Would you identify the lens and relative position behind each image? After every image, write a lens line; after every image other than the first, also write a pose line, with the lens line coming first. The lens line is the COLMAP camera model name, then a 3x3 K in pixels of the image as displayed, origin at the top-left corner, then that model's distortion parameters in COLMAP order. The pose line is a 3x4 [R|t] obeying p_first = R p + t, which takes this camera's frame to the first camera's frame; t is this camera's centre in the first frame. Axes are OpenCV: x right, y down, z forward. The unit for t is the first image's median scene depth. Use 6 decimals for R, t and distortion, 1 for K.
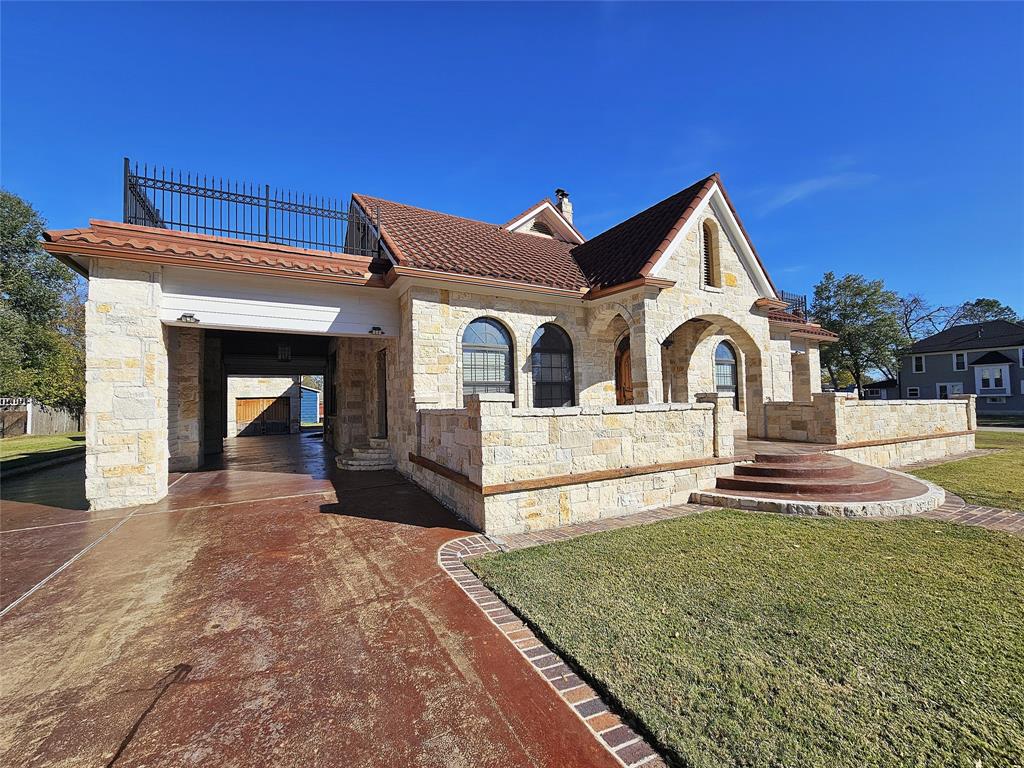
lens RADIAL K [[413.3, 0, 512.0], [0, 413.3, 384.0], [0, 0, 1]] dist [-0.000597, -0.000042]
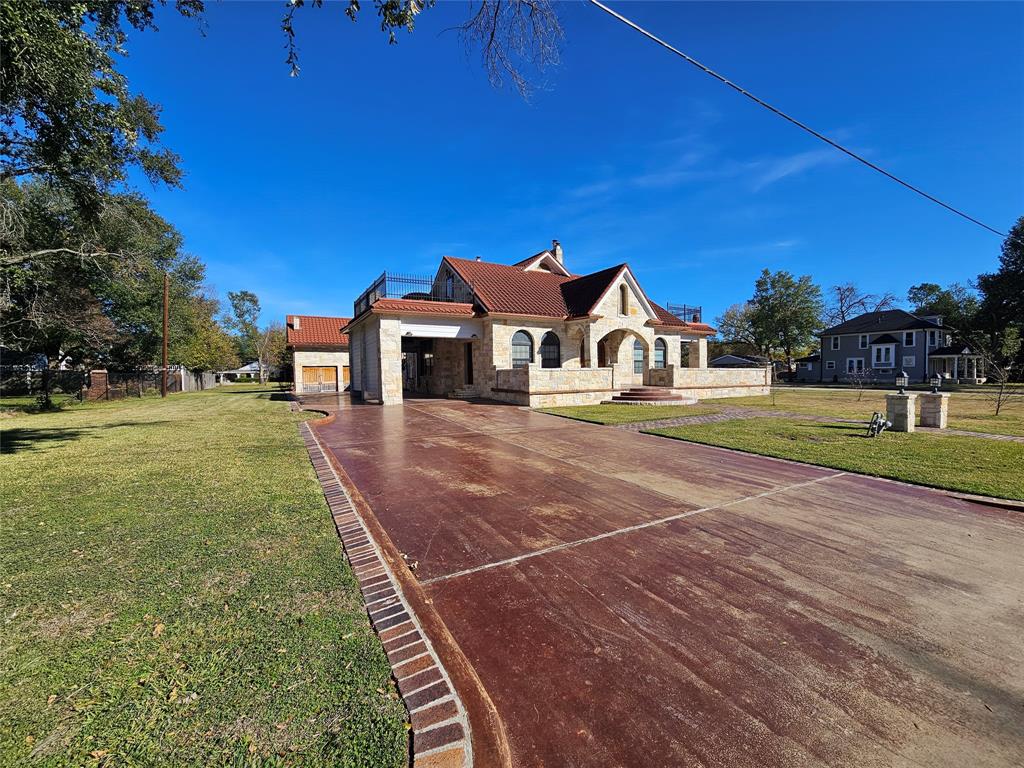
lens RADIAL K [[413.3, 0, 512.0], [0, 413.3, 384.0], [0, 0, 1]] dist [-0.000597, -0.000042]
pose [[0.999880, 0.004654, 0.014775, -0.136893], [-0.005664, 0.997593, 0.069106, -0.020808], [-0.014417, -0.069181, 0.997500, -1.197048]]
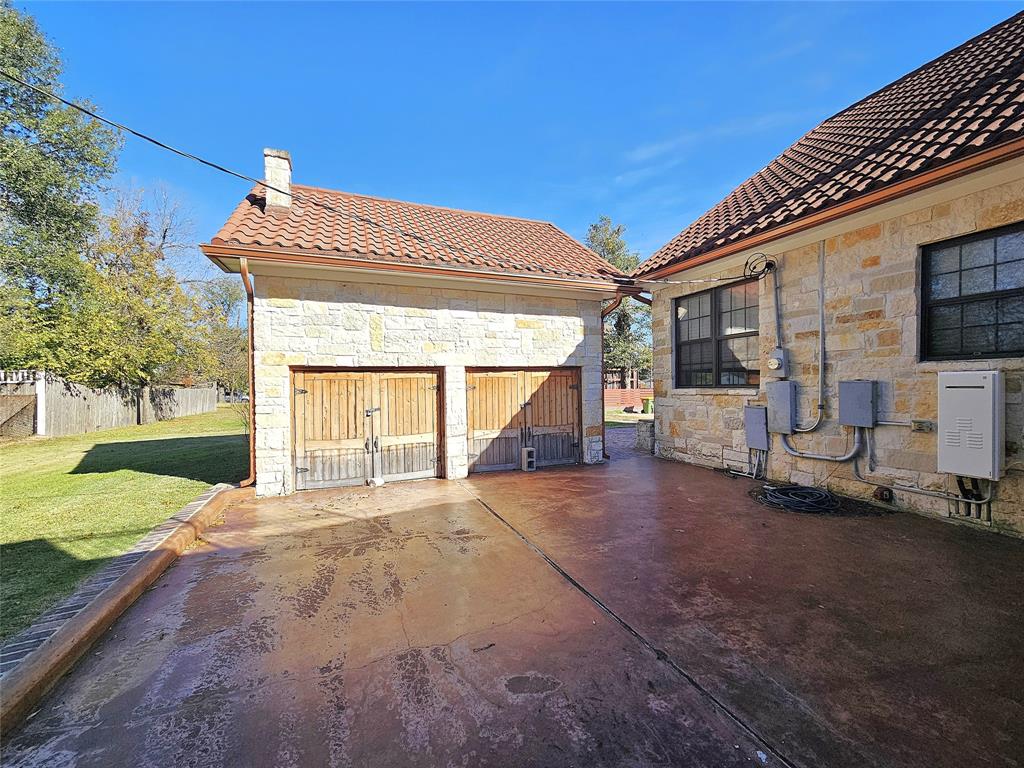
lens RADIAL K [[413.3, 0, 512.0], [0, 413.3, 384.0], [0, 0, 1]] dist [-0.000597, -0.000042]
pose [[0.992925, 0.007563, -0.118504, -1.285782], [-0.002152, 0.998952, 0.045726, 0.068834], [0.118725, -0.045147, 0.991900, 1.422644]]
